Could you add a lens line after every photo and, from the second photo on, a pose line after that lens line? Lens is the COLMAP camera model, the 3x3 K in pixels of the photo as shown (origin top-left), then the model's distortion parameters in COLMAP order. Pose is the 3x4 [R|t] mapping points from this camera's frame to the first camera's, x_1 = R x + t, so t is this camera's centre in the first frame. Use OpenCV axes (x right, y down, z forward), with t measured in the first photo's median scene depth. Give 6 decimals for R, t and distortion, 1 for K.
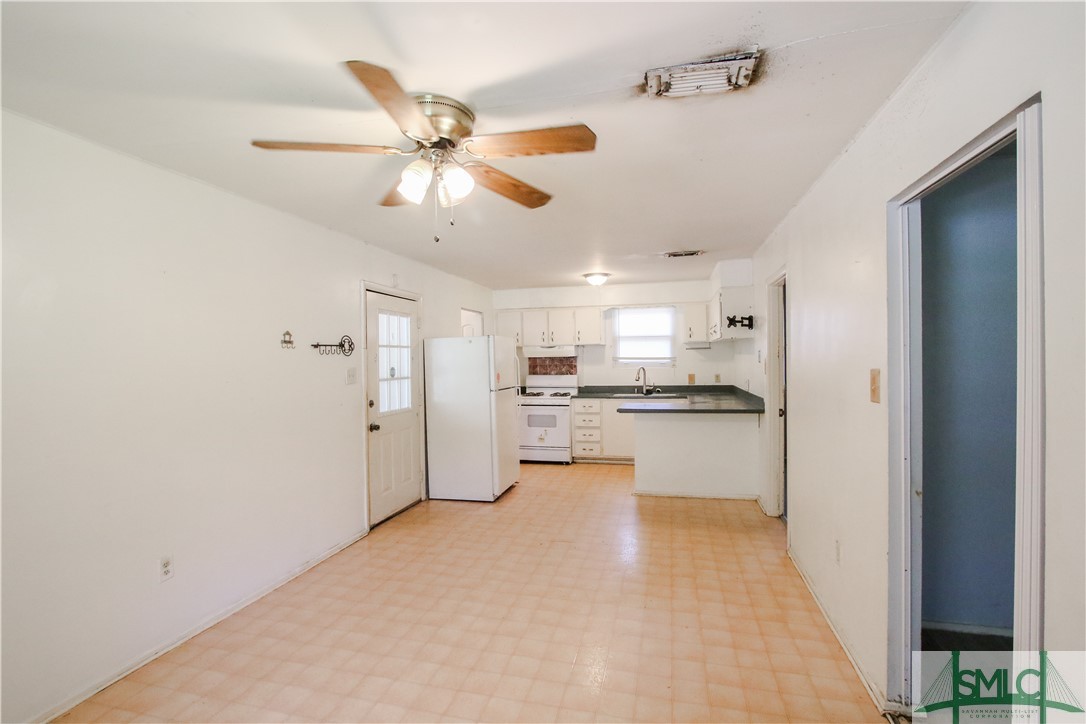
lens RADIAL K [[519.9, 0, 543.0], [0, 519.9, 362.0], [0, 0, 1]] dist [0.000958, -0.000196]
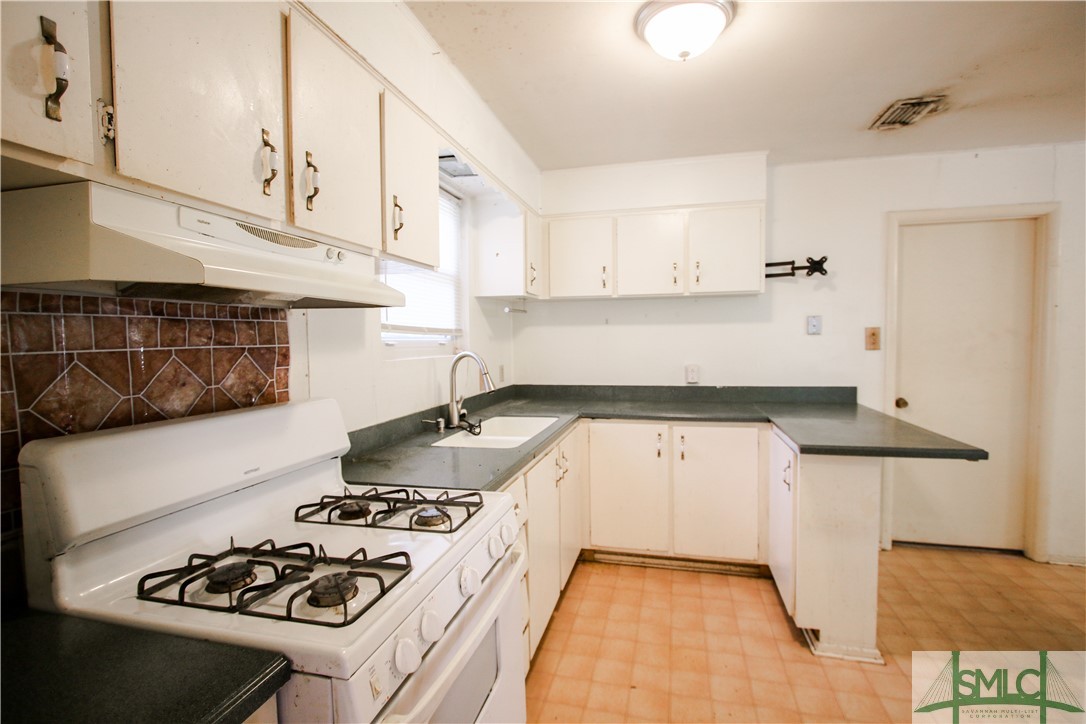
lens RADIAL K [[492.7, 0, 543.0], [0, 492.7, 362.0], [0, 0, 1]] dist [0.001101, 0.000136]
pose [[-0.016164, -0.030003, 0.999419, -0.143614], [0.021421, 0.999310, 0.030346, 0.006243], [-0.999640, 0.021900, -0.015511, 0.947845]]
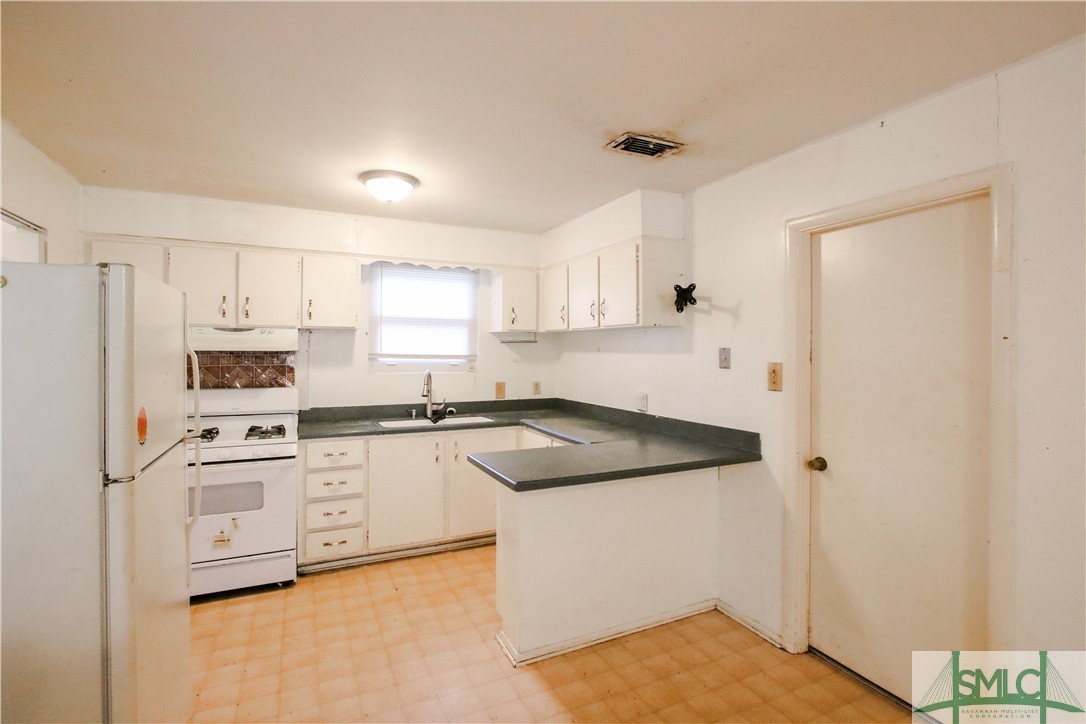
lens RADIAL K [[510.0, 0, 546.9], [0, 510.0, 343.3], [0, 0, 1]] dist [-0.011656, -0.000168]
pose [[0.762298, 0.028832, 0.646584, -0.072044], [-0.011387, 0.999450, -0.031142, -0.005347], [-0.647126, 0.016377, 0.762207, 0.488991]]
